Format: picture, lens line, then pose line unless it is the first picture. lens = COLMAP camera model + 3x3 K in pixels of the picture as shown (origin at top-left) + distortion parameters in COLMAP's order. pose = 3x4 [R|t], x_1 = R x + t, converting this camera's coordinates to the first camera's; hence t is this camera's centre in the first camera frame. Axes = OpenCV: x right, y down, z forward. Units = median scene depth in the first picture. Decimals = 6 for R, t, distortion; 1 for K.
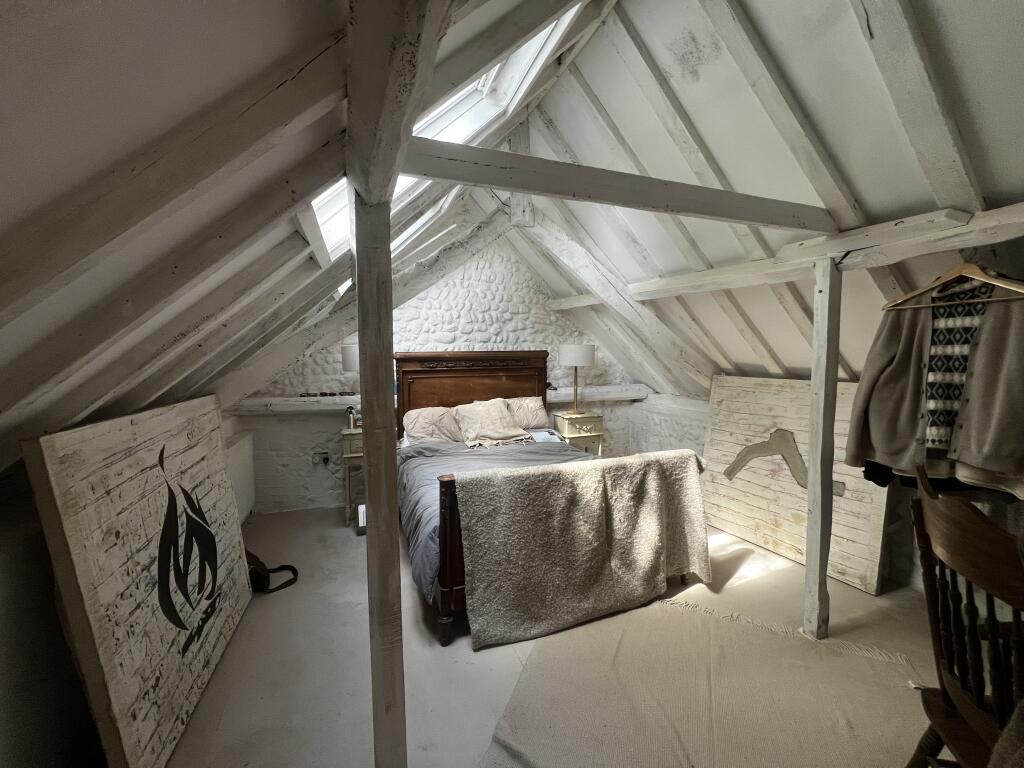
lens RADIAL K [[409.1, 0, 511.2], [0, 409.1, 381.8], [0, 0, 1]] dist [-0.001486, 0.000835]
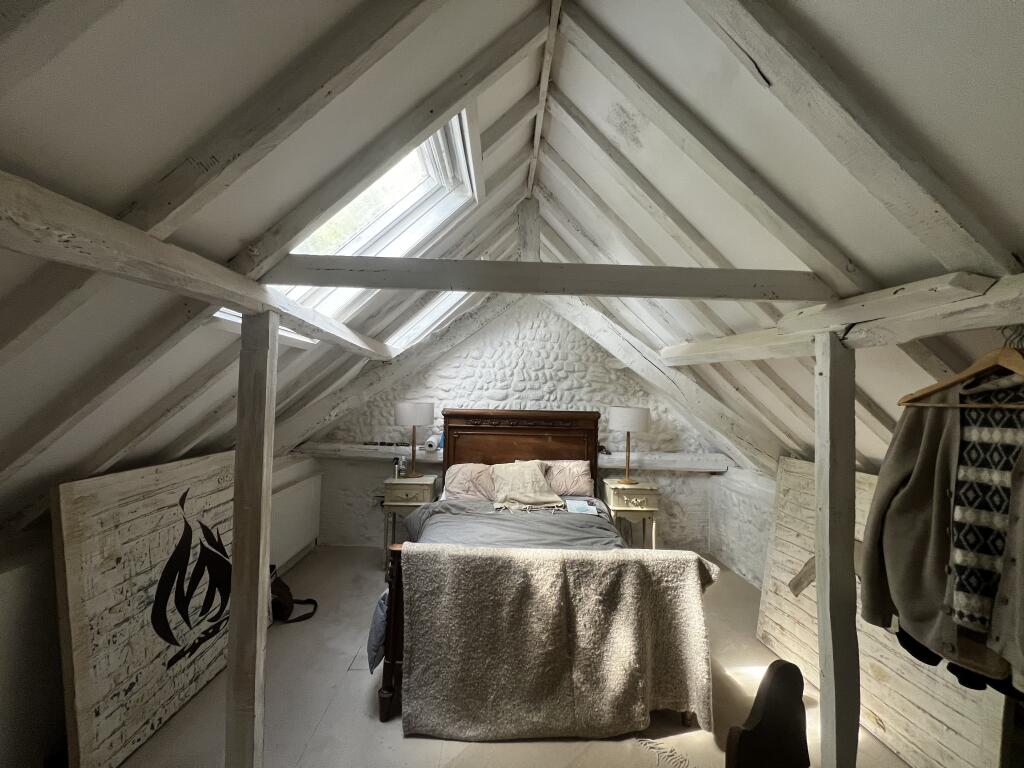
lens RADIAL K [[409.1, 0, 512.8], [0, 409.1, 381.7], [0, 0, 1]] dist [-0.001486, 0.000835]
pose [[0.942485, 0.021983, -0.333524, 0.434365], [-0.055783, 0.994185, -0.092107, -0.096139], [0.329560, 0.105415, 0.938231, 0.083869]]
